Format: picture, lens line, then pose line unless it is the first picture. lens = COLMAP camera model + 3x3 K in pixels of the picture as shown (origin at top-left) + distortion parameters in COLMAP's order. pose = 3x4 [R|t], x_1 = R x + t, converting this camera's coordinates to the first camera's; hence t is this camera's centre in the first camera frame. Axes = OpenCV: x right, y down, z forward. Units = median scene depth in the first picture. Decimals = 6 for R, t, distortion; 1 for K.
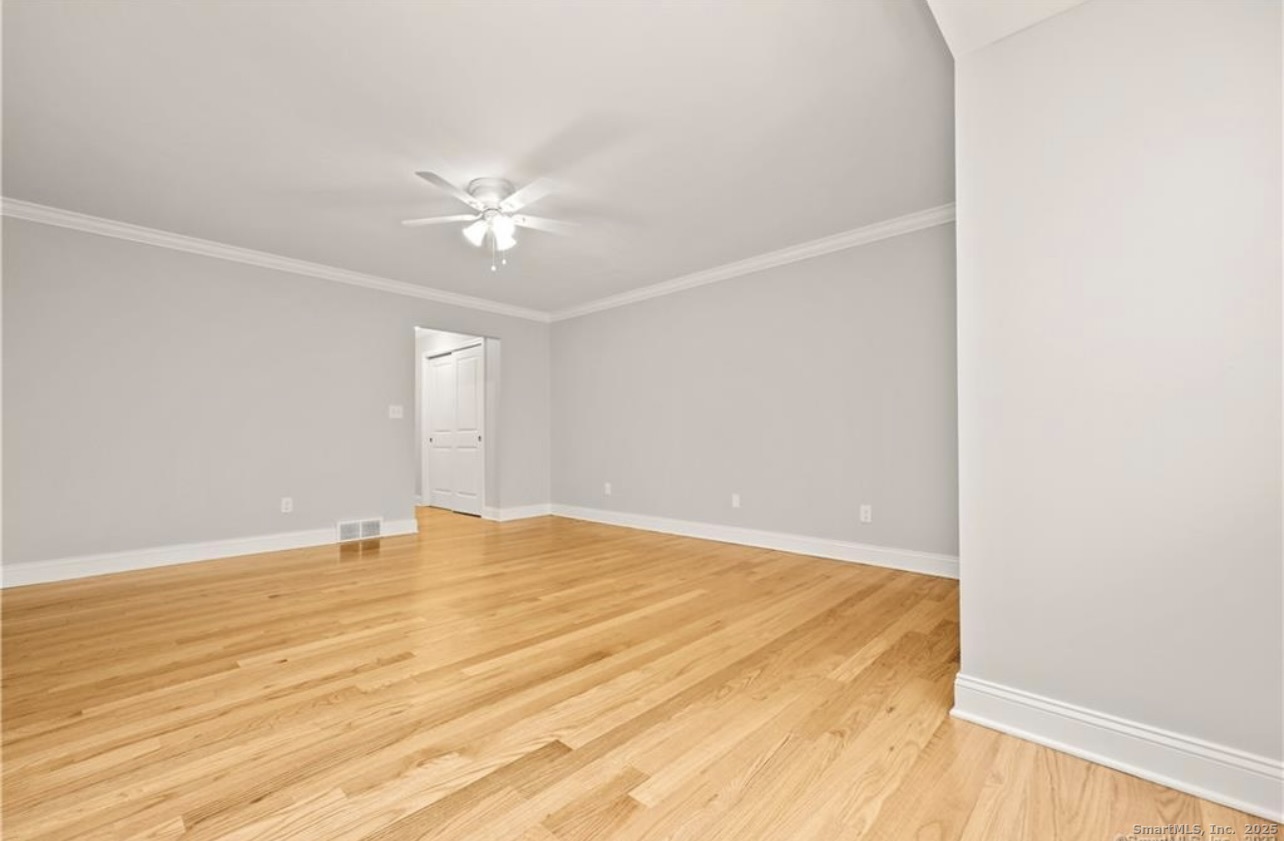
lens RADIAL K [[525.4, 0, 642.8], [0, 525.4, 423.8], [0, 0, 1]] dist [-0.000252, 0.000493]
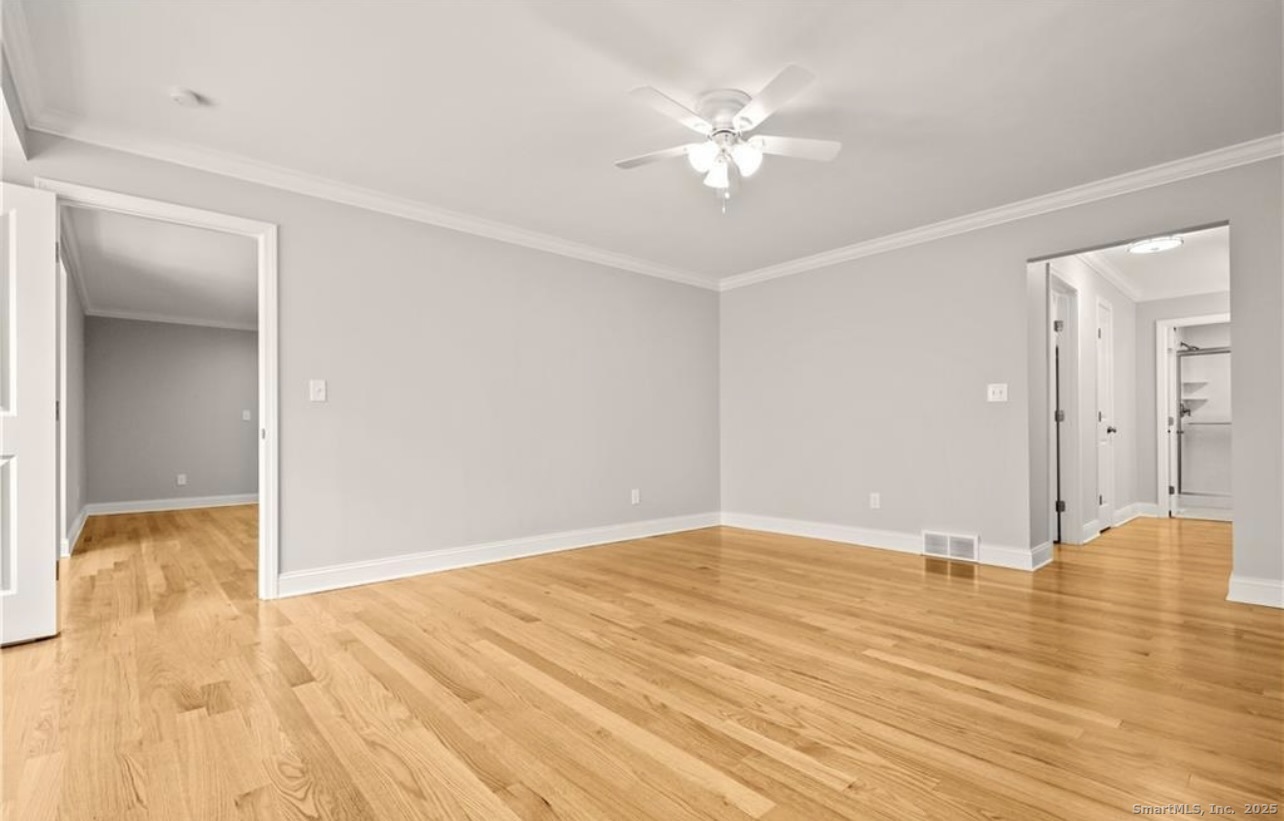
lens RADIAL K [[572.3, 0, 642.9], [0, 572.3, 421.8], [0, 0, 1]] dist [0.000931, -0.000064]
pose [[-0.066187, -0.013279, -0.997719, 0.672272], [0.033741, 0.999310, -0.015538, 0.021380], [0.997237, -0.034693, -0.065693, 1.107773]]
